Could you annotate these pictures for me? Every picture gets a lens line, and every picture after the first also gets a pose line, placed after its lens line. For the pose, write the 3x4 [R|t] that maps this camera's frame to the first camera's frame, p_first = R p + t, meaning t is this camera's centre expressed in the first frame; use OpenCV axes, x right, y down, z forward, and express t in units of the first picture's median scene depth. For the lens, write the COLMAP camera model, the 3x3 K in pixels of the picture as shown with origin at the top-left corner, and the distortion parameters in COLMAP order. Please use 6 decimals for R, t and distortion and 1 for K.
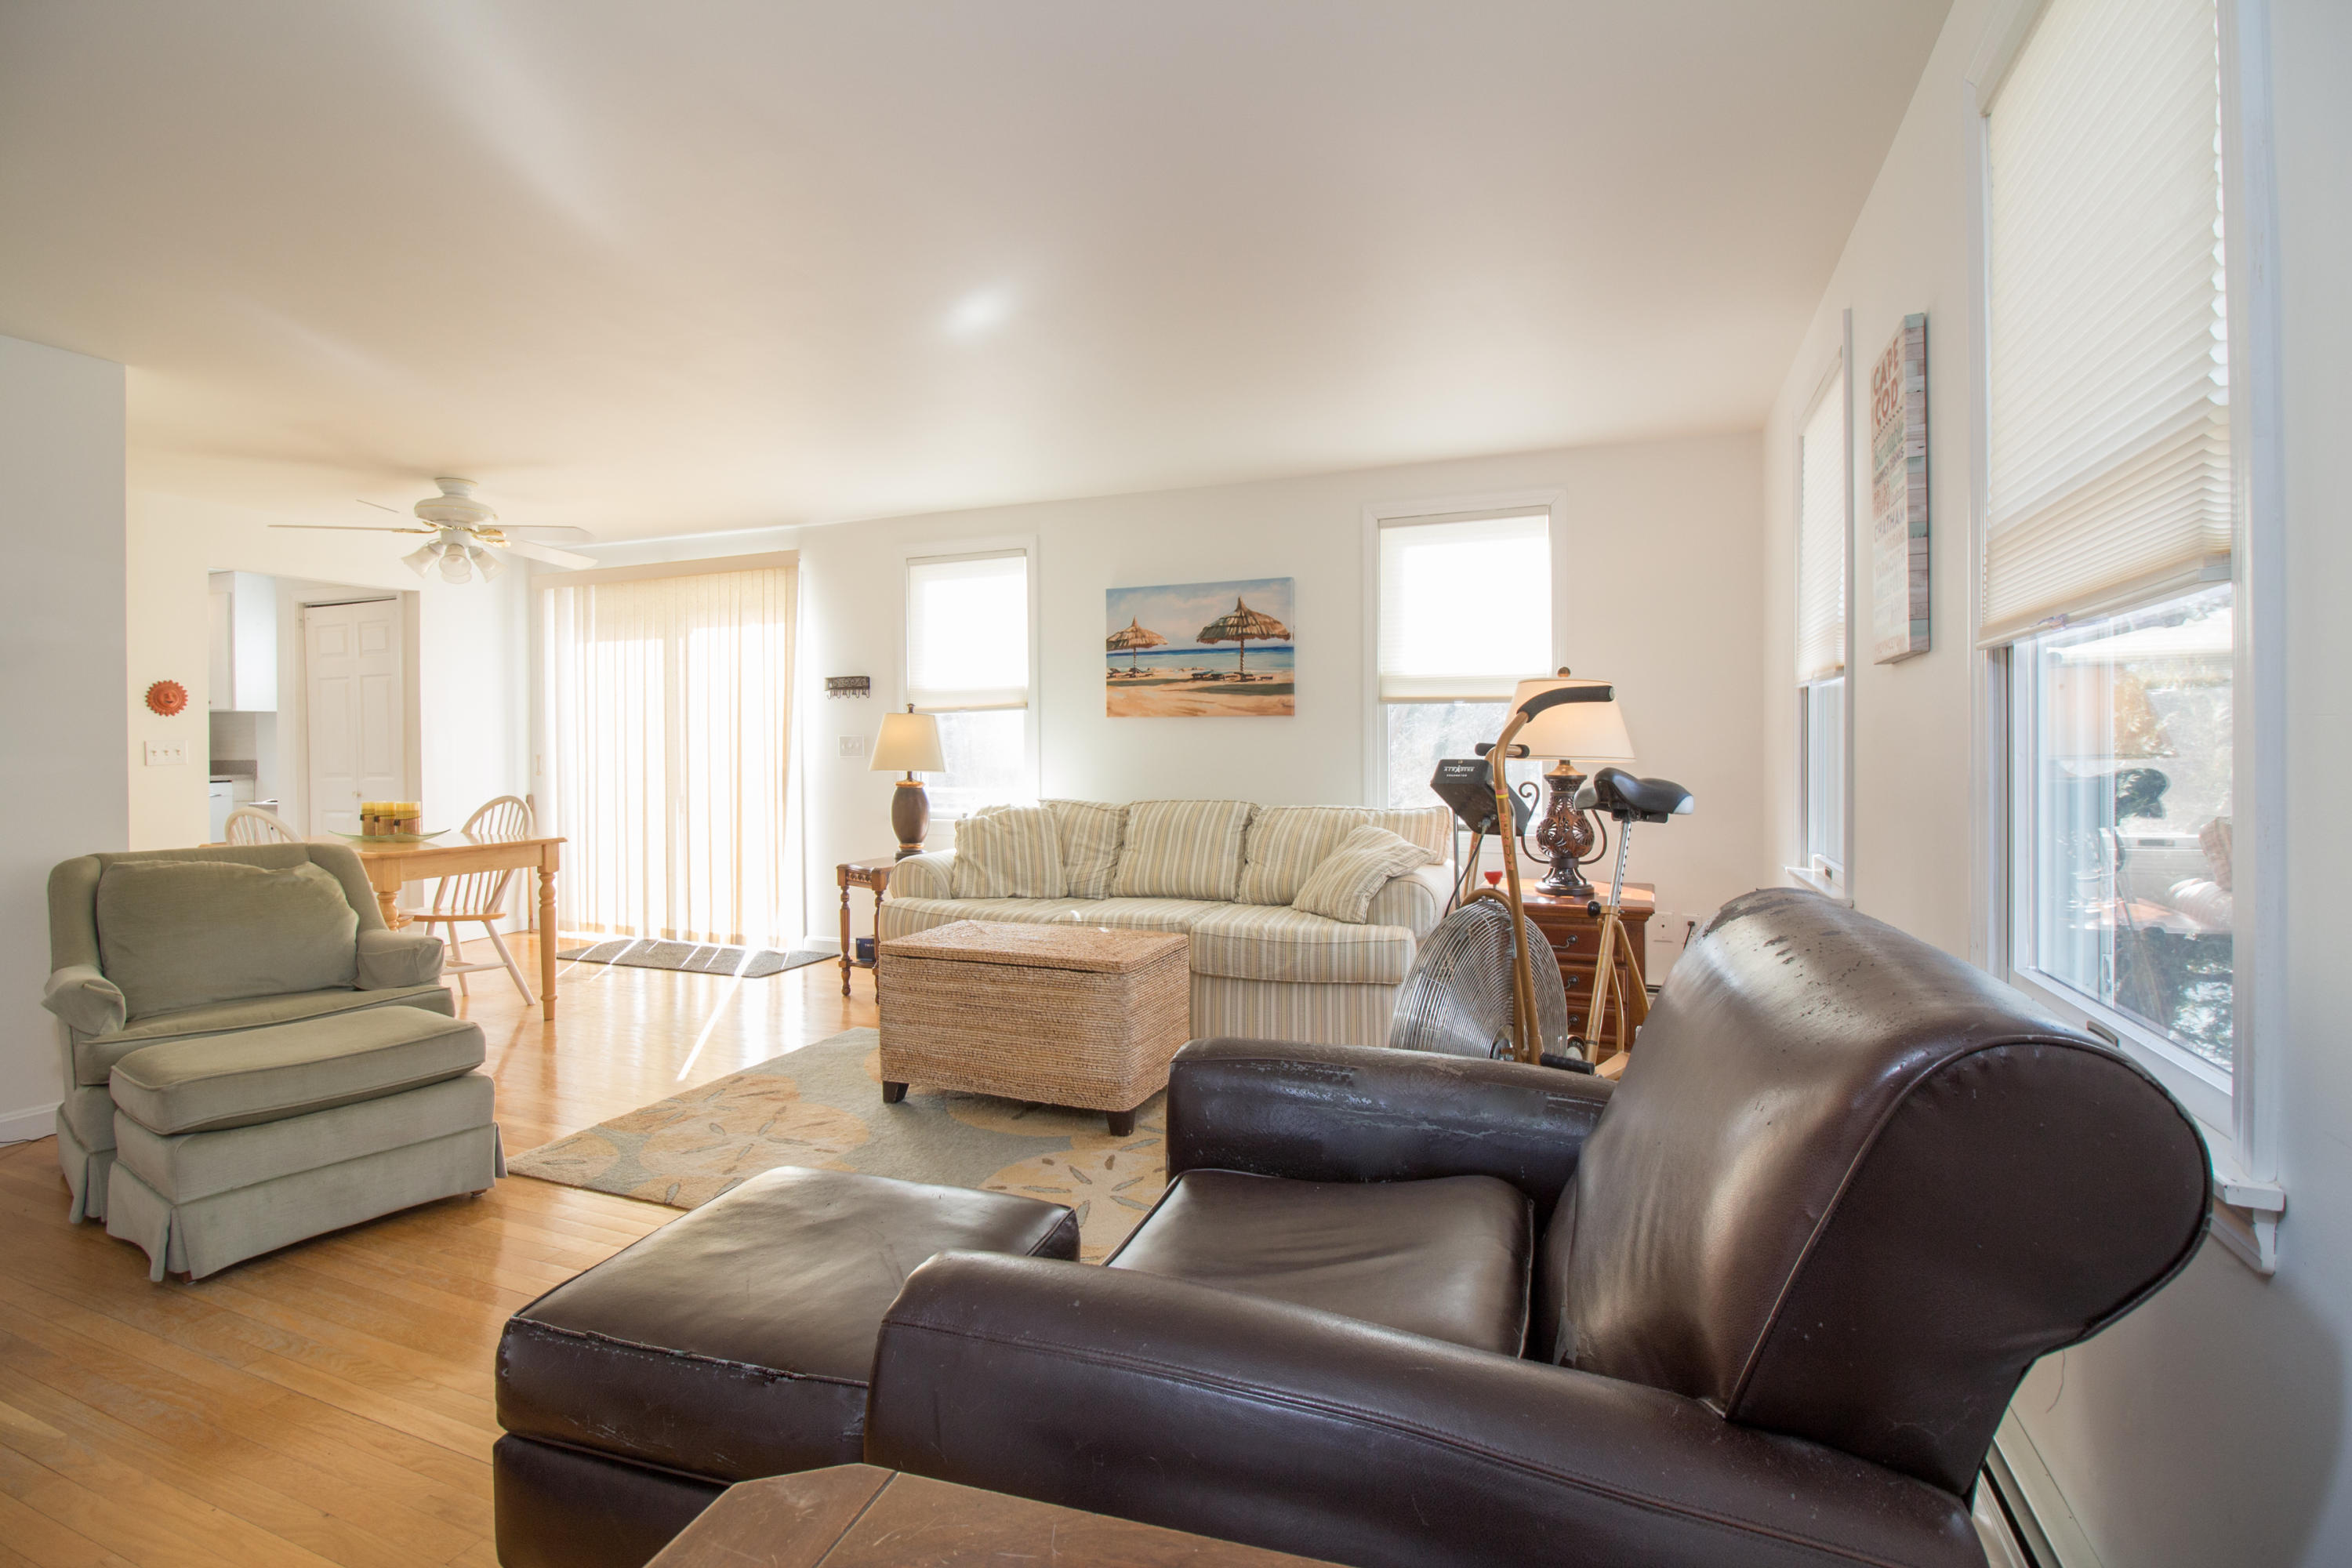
lens RADIAL K [[1095.3, 0, 1178.4], [0, 1095.3, 751.1], [0, 0, 1]] dist [-0.005595, -0.001135]
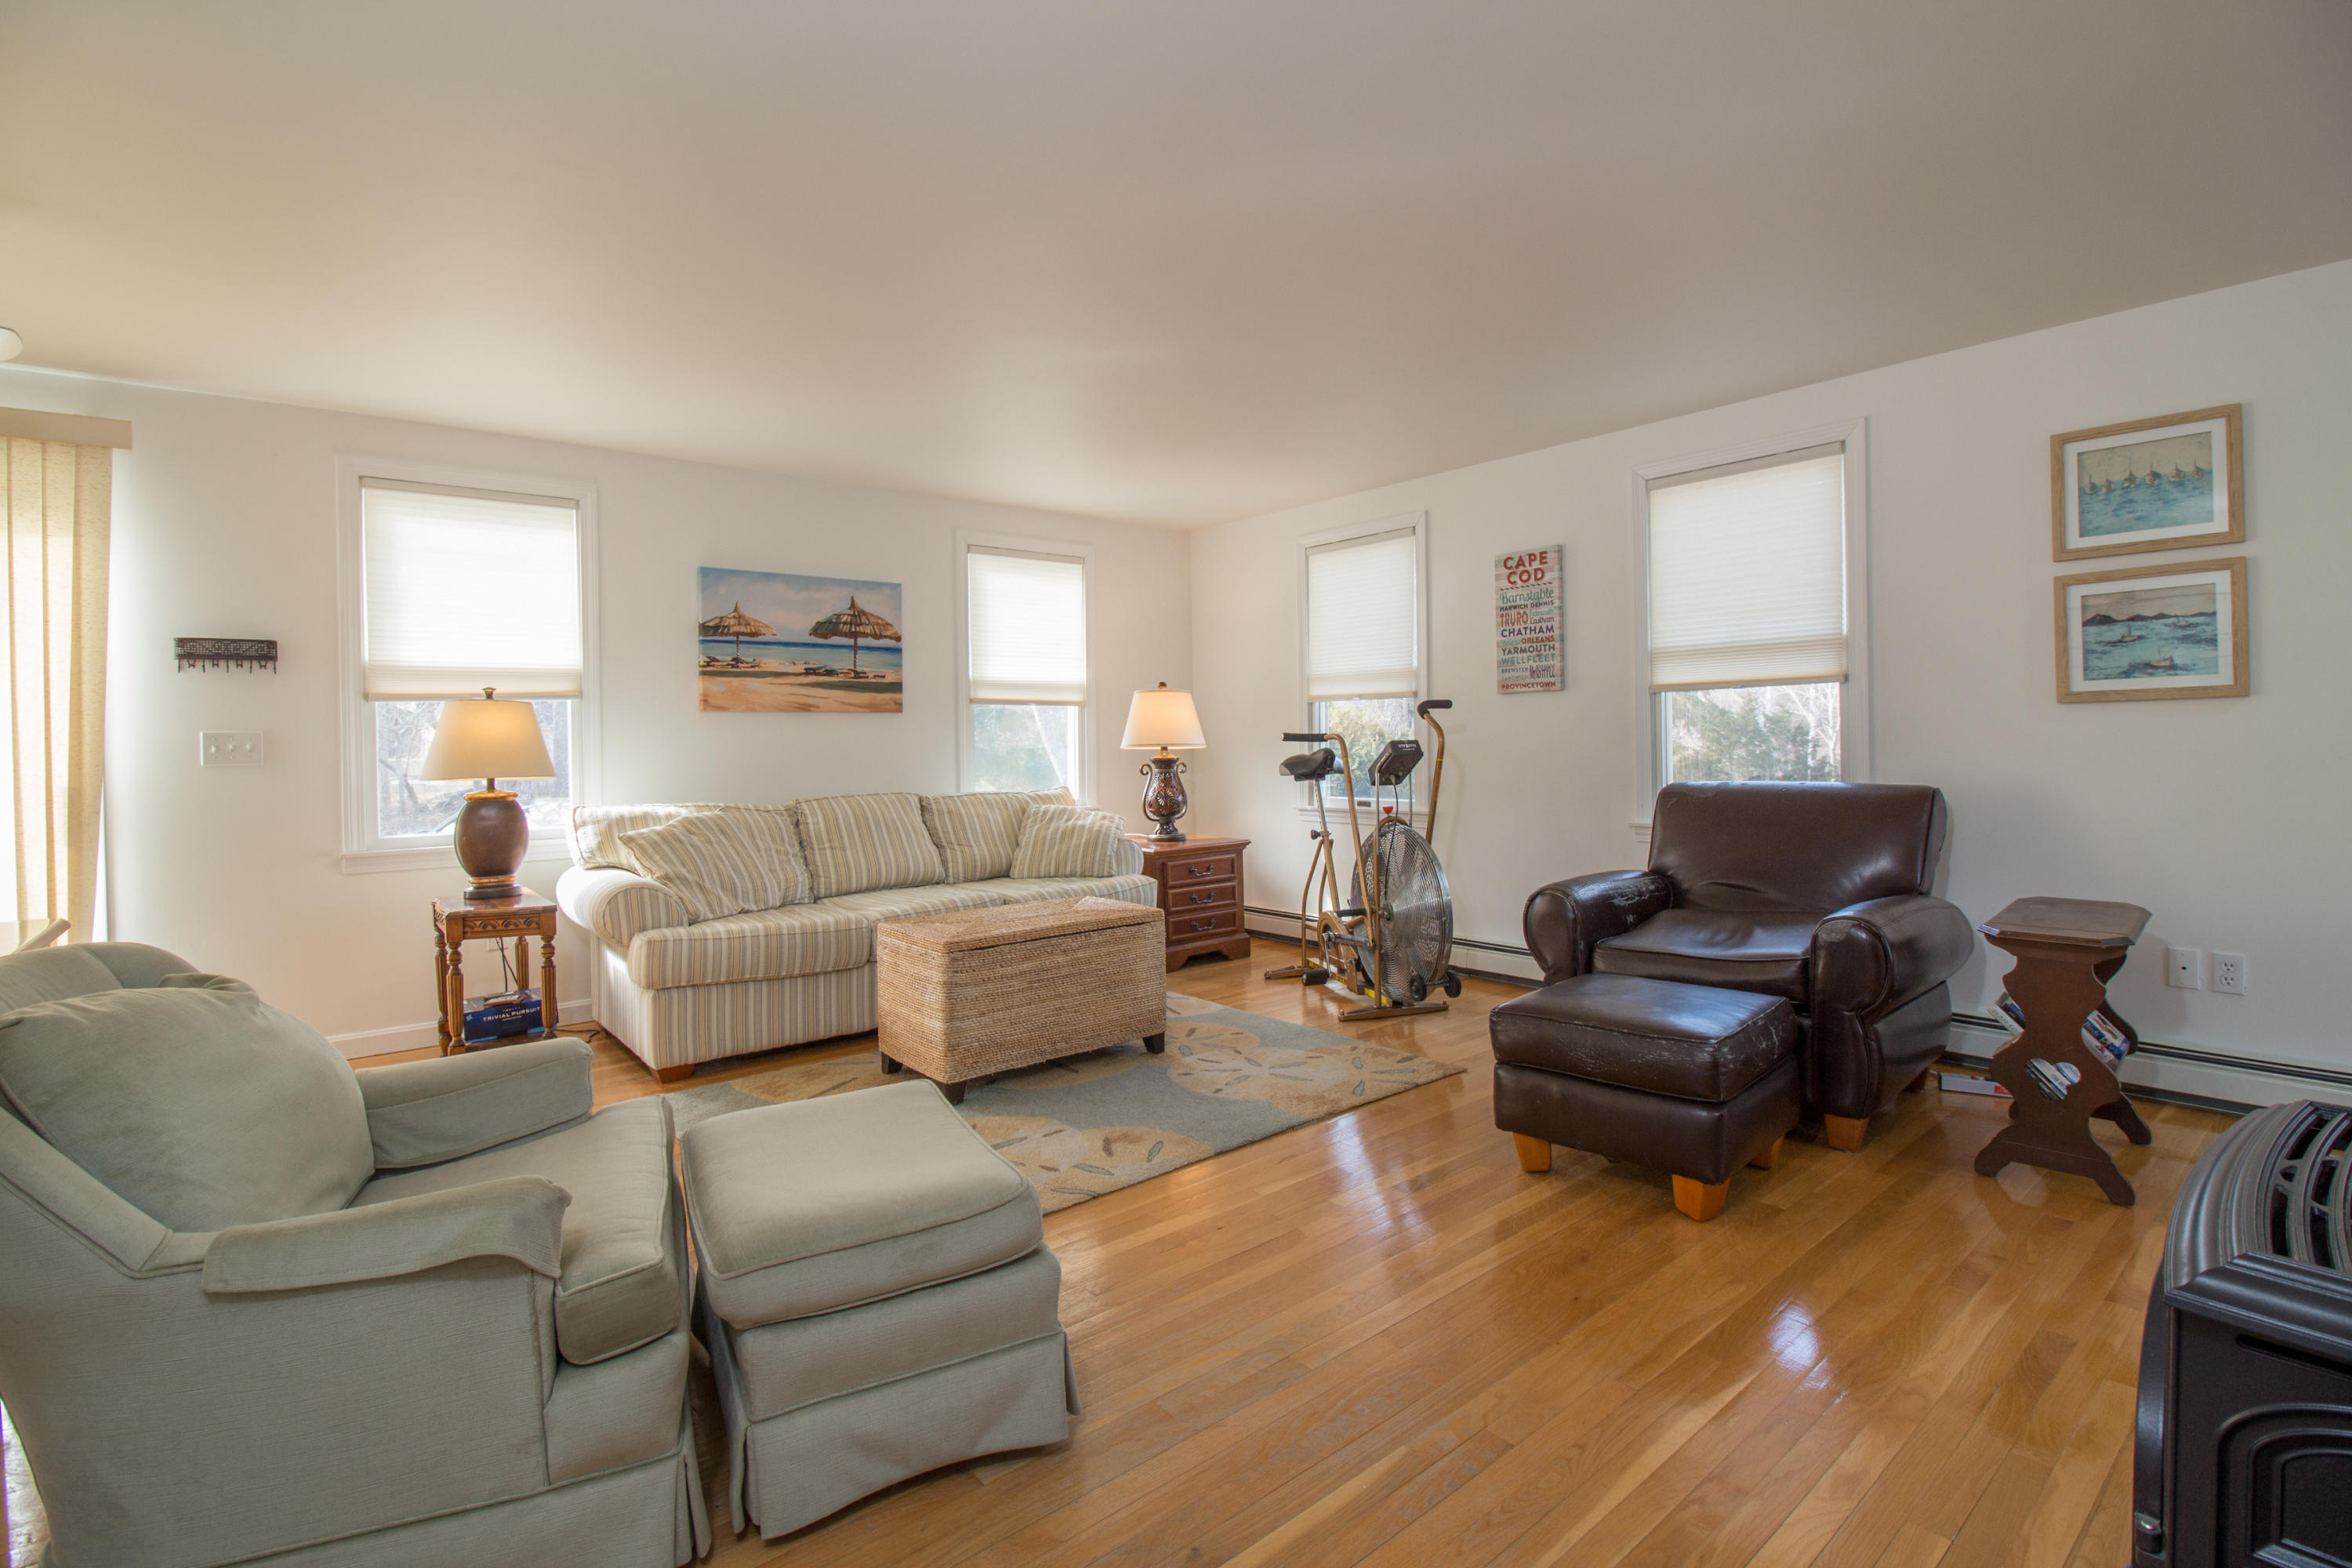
lens RADIAL K [[1095.3, 0, 1178.4], [0, 1095.3, 751.1], [0, 0, 1]] dist [-0.005595, -0.001135]
pose [[0.466053, -0.013400, 0.884655, -0.707071], [0.017977, 0.999822, 0.005674, 0.004142], [-0.884574, 0.013259, 0.466211, 0.254047]]
